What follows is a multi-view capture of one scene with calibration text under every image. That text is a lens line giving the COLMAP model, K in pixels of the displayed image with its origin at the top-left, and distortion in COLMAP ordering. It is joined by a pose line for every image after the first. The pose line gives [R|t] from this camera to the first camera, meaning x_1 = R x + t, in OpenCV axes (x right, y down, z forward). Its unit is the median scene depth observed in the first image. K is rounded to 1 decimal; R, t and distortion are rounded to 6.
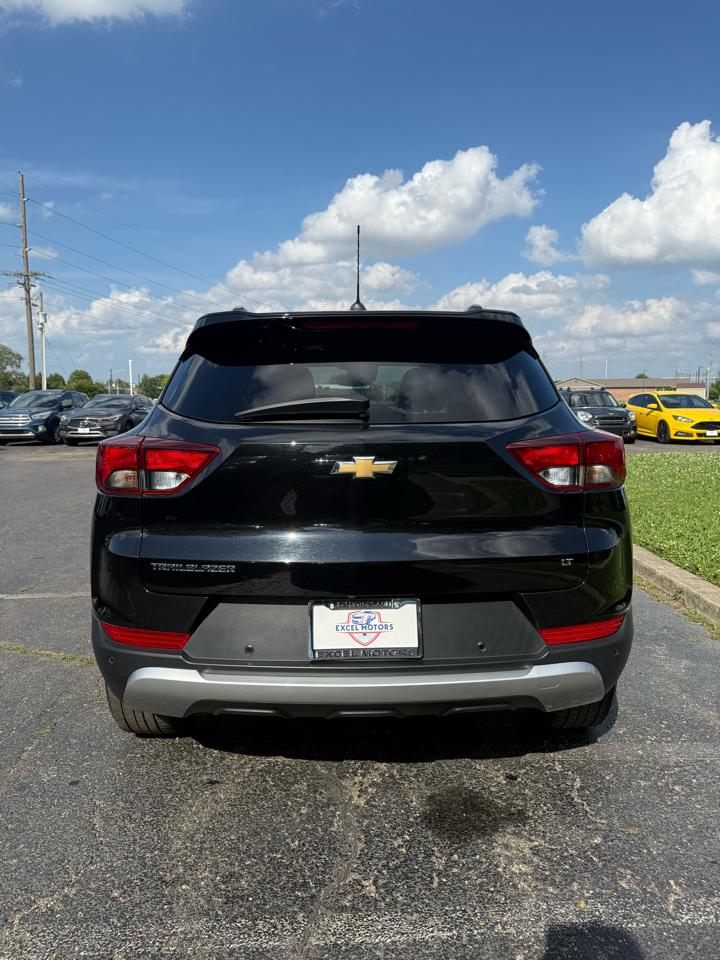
lens RADIAL K [[693.6, 0, 360.0], [0, 693.6, 480.0], [0, 0, 1]] dist [-0.004040, -0.007132]
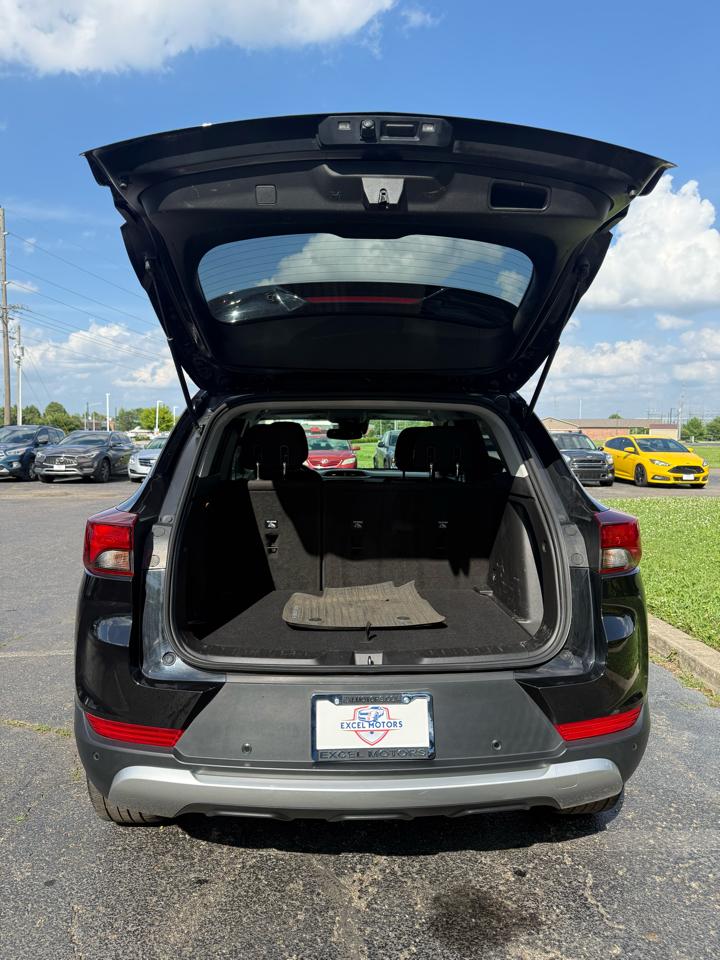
lens RADIAL K [[692.6, 0, 358.8], [0, 692.6, 484.8], [0, 0, 1]] dist [-0.010120, -0.001064]
pose [[0.999449, 0.009293, 0.031867, -0.031115], [-0.007892, 0.999010, -0.043783, -0.049176], [-0.032242, 0.043507, 0.998533, 0.040379]]
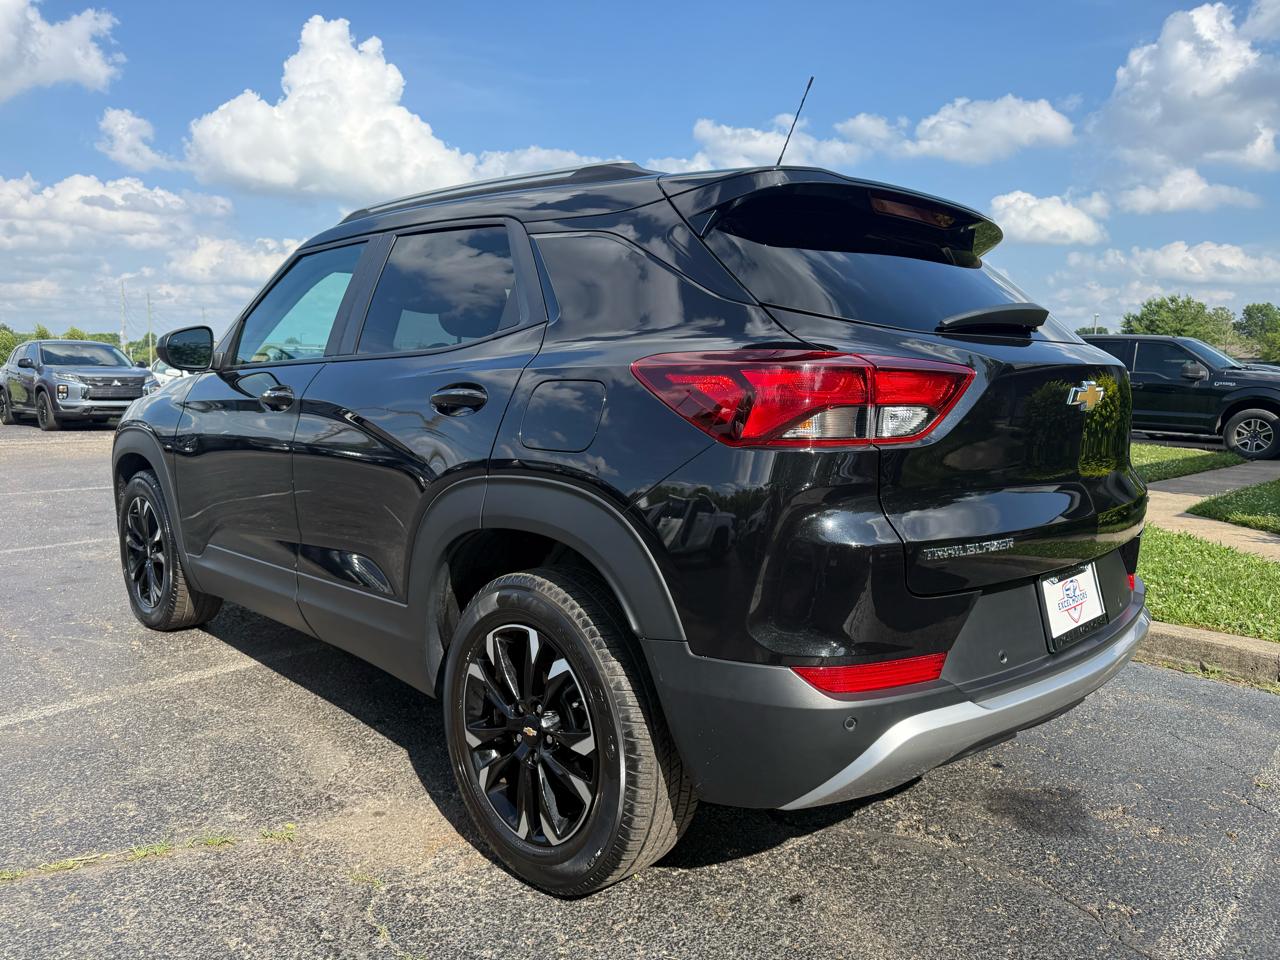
lens RADIAL K [[924.8, 0, 636.0], [0, 924.8, 495.2], [0, 0, 1]] dist [-0.004040, -0.007132]
pose [[0.717697, -0.067795, 0.693047, -0.776592], [0.056883, 0.997631, 0.038683, 0.015710], [-0.694028, 0.011660, 0.719854, 0.415719]]
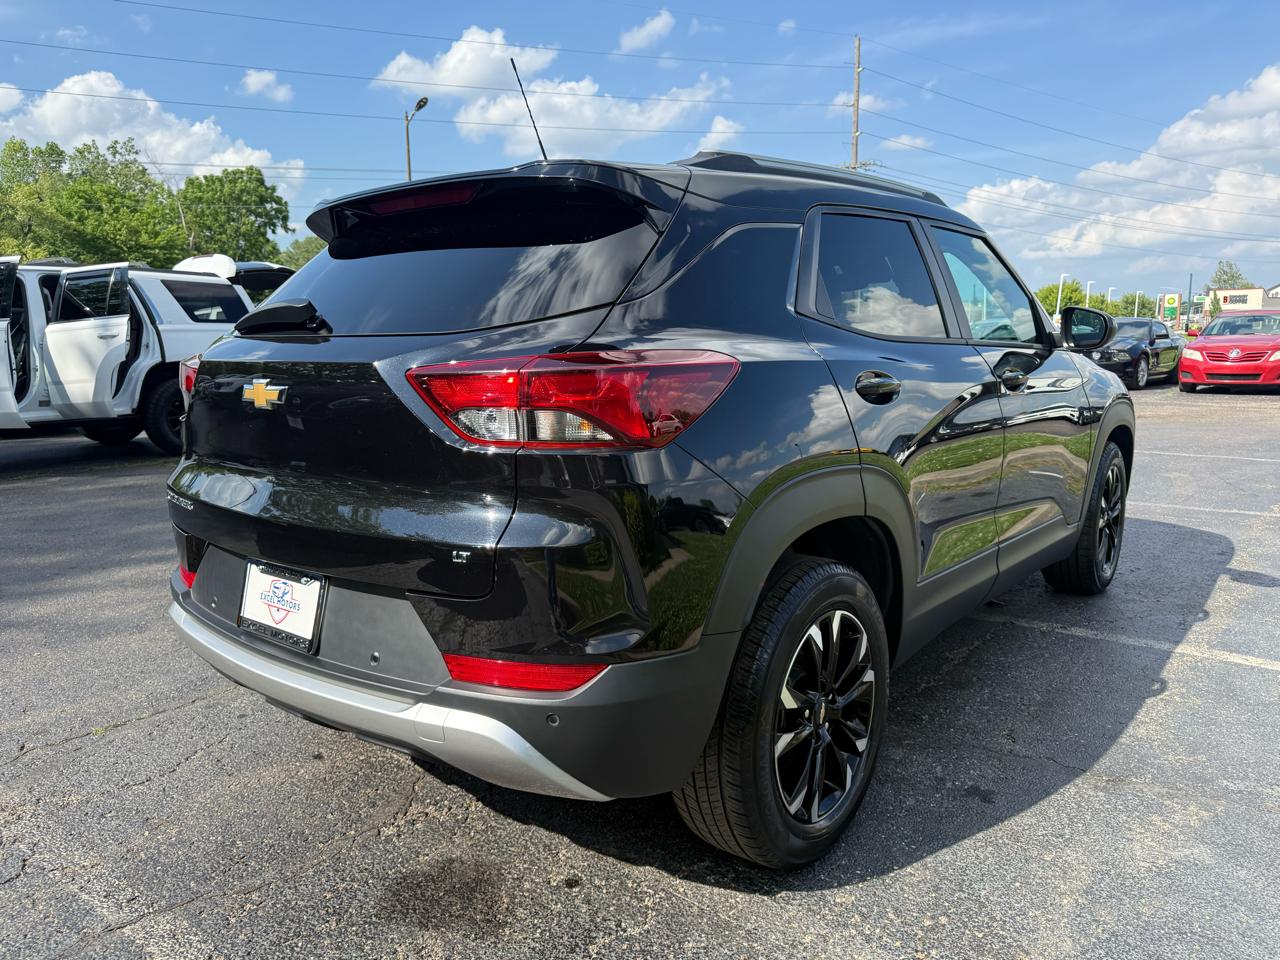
lens RADIAL K [[911.2, 0, 639.1], [0, 911.2, 501.3], [0, 0, 1]] dist [0.000621, -0.057771]
pose [[0.769104, 0.115423, -0.628614, 0.676489], [-0.066571, 0.992675, 0.100820, -0.020442], [0.635647, -0.035694, 0.771154, 0.337787]]
